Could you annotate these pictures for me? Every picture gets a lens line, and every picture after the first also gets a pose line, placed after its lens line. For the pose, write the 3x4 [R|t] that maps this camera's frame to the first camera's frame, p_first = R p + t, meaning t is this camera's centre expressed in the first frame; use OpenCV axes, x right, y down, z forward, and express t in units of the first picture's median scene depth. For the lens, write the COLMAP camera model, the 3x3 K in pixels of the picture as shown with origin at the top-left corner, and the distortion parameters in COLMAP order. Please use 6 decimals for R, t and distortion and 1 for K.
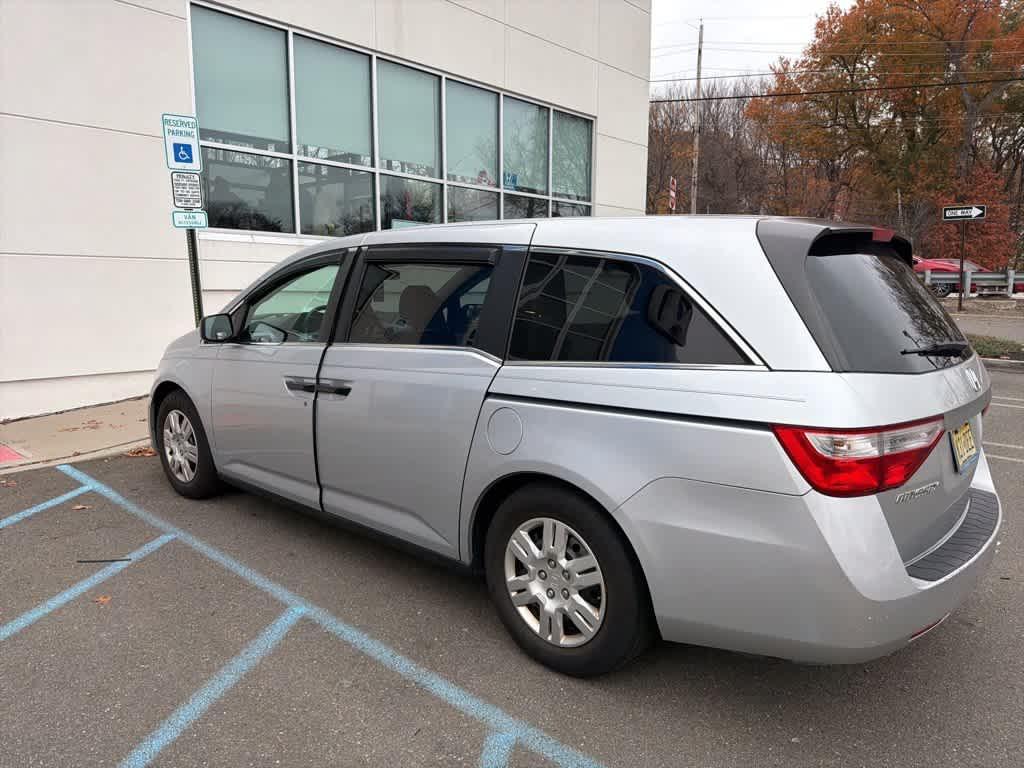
lens RADIAL K [[729.1, 0, 496.8], [0, 729.1, 372.1], [0, 0, 1]] dist [0.008353, -0.006349]
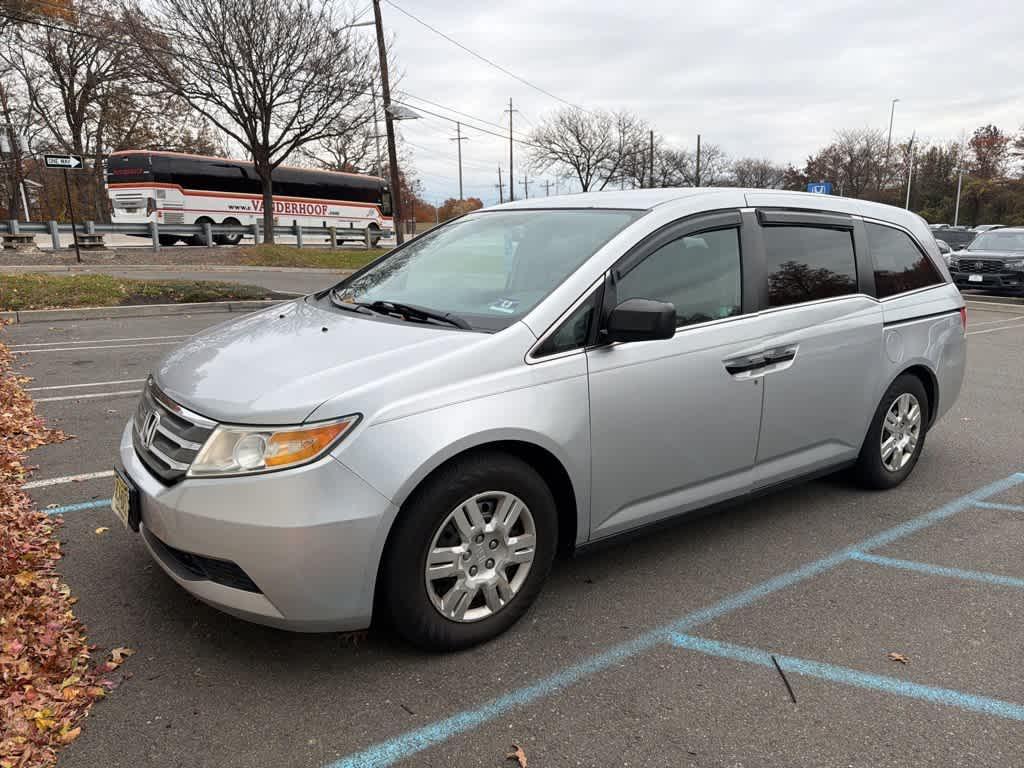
lens RADIAL K [[733.7, 0, 512.0], [0, 733.7, 384.0], [0, 0, 1]] dist [0.030569, -0.039897]
pose [[0.185475, -0.200201, 0.962039, -1.124145], [0.119706, 0.976338, 0.180099, -0.145604], [-0.975331, 0.081758, 0.205051, 1.034353]]
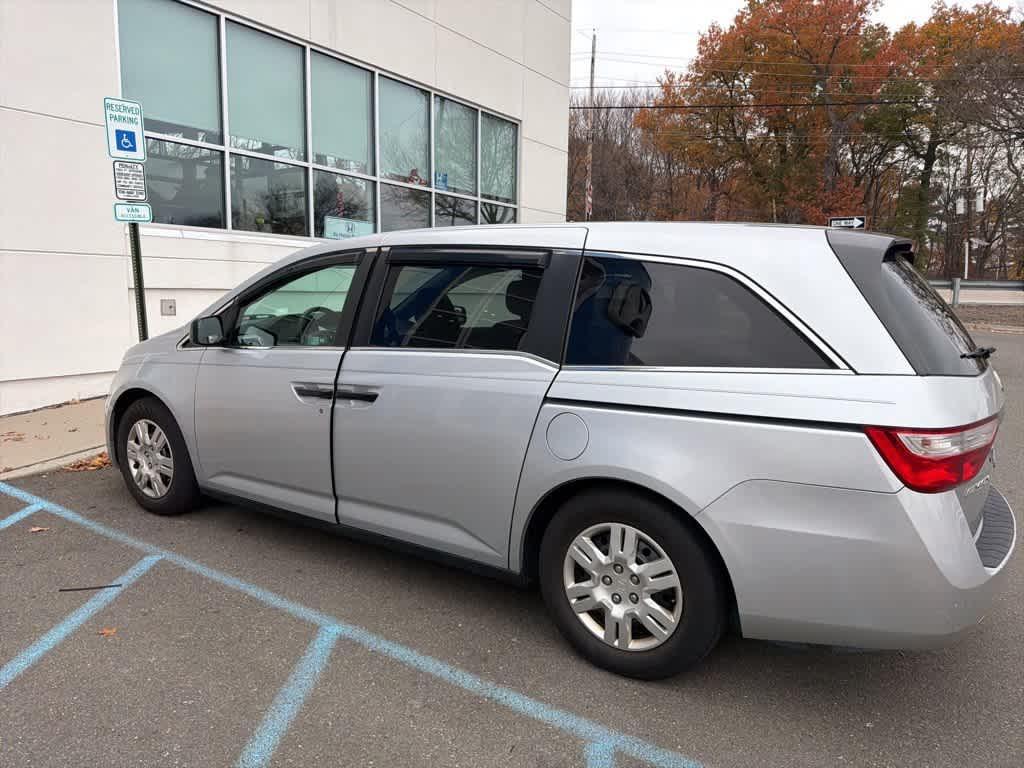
lens RADIAL K [[729.1, 0, 496.8], [0, 729.1, 372.1], [0, 0, 1]] dist [0.008353, -0.006349]
pose [[0.988828, -0.007921, 0.148849, -0.164404], [0.008038, 0.999968, -0.000185, -0.005154], [-0.148843, 0.001379, 0.988860, 0.026073]]
